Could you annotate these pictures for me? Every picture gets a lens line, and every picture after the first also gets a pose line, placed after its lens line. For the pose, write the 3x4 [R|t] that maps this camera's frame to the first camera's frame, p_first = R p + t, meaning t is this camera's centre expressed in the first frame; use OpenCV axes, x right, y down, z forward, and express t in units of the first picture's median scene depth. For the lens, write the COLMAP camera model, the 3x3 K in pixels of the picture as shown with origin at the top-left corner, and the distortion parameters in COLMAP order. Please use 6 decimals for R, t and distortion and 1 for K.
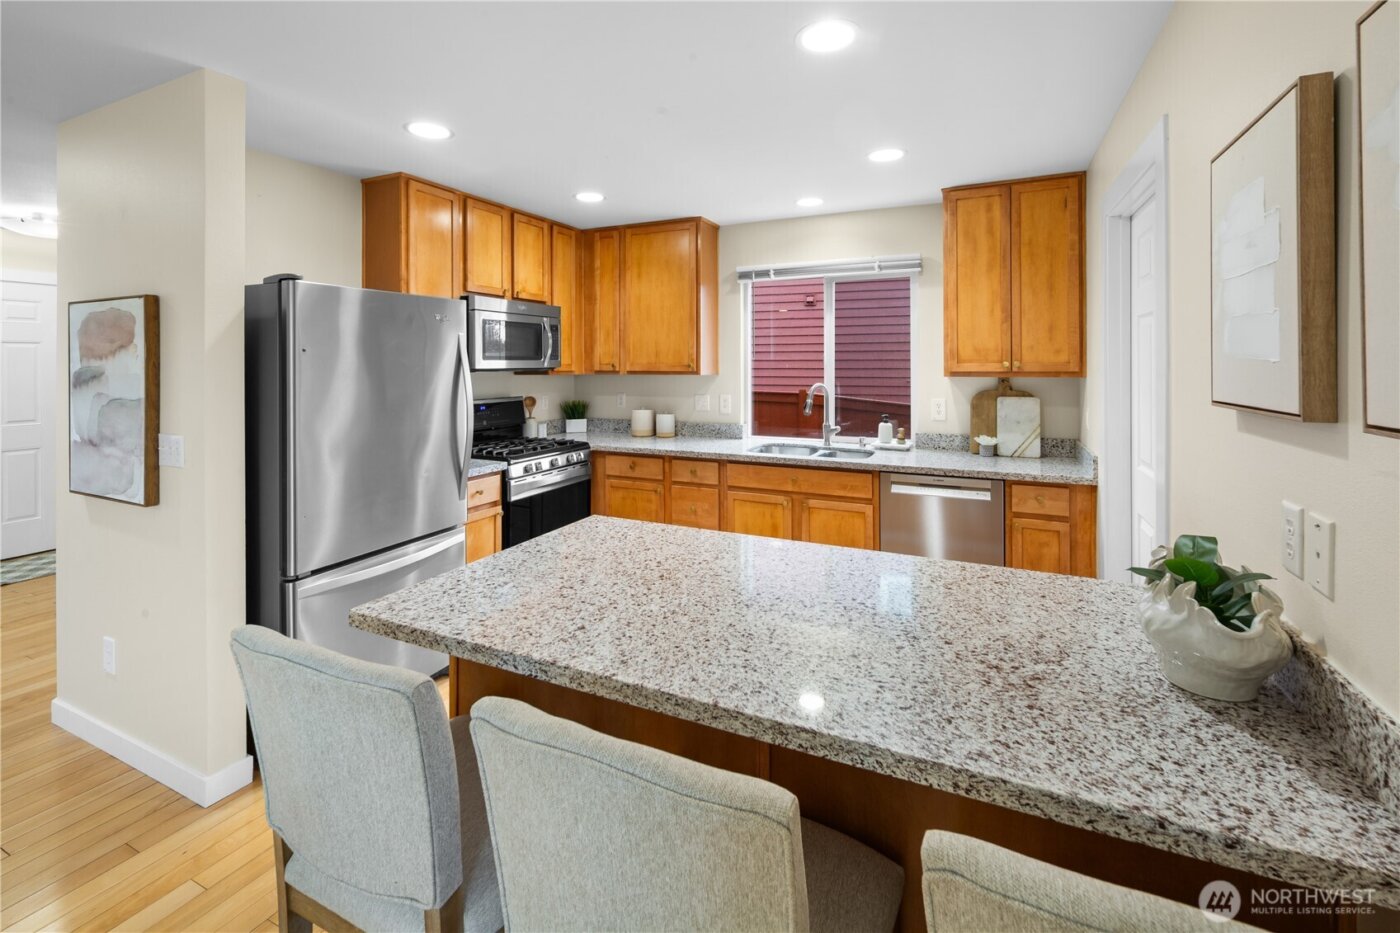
lens RADIAL K [[617.2, 0, 701.0], [0, 617.2, 362.9], [0, 0, 1]] dist [-0.003859, -0.001148]
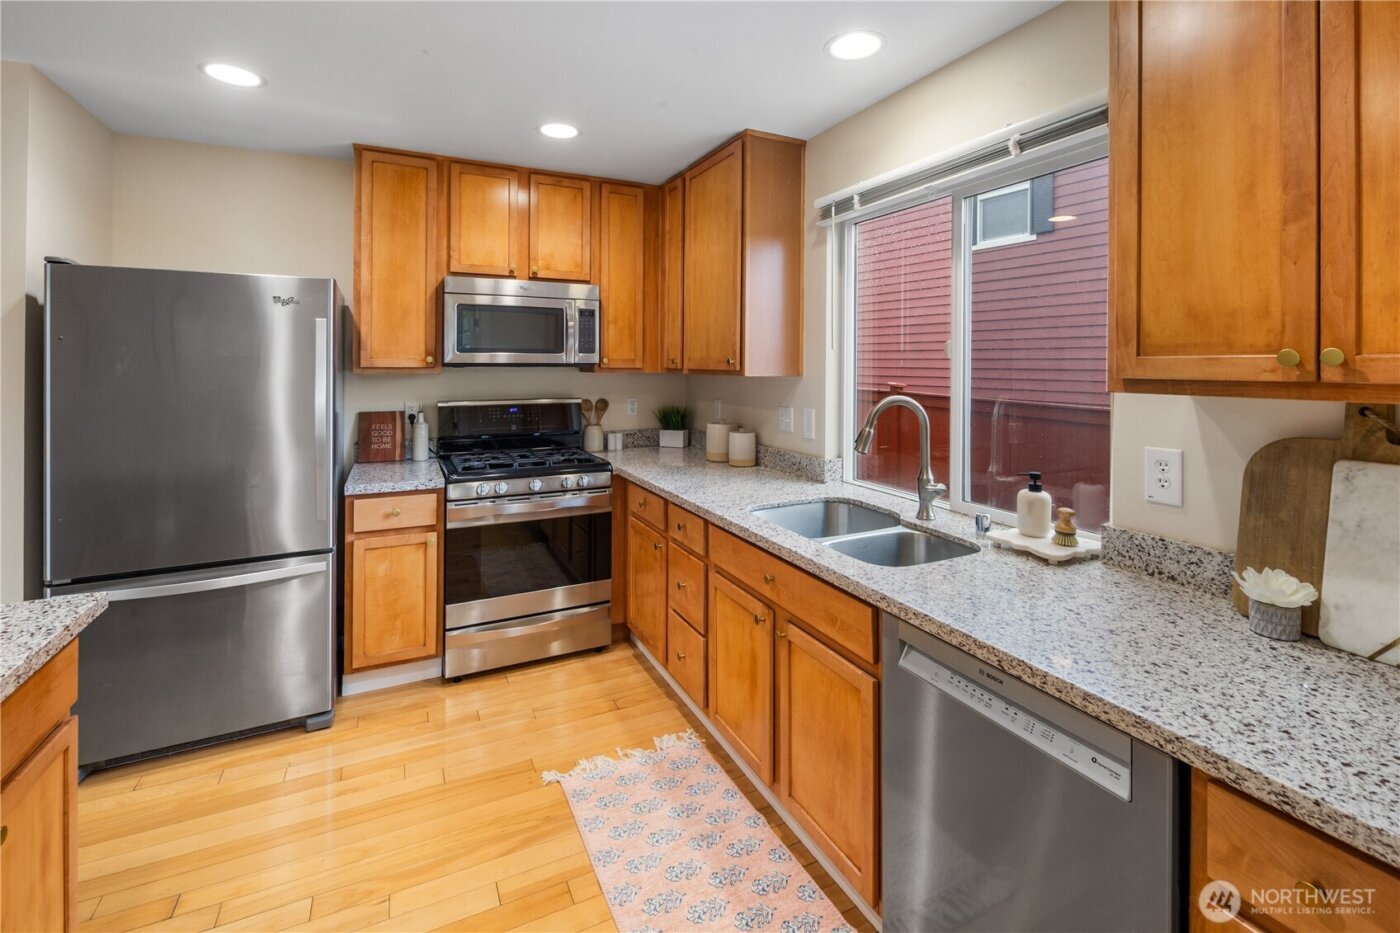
lens RADIAL K [[617.2, 0, 701.0], [0, 617.2, 362.9], [0, 0, 1]] dist [-0.003859, -0.001148]
pose [[0.787021, 0.006056, -0.616896, 0.396008], [-0.005960, 0.999980, 0.002212, 0.005018], [0.616897, 0.001936, 0.787041, 0.511333]]
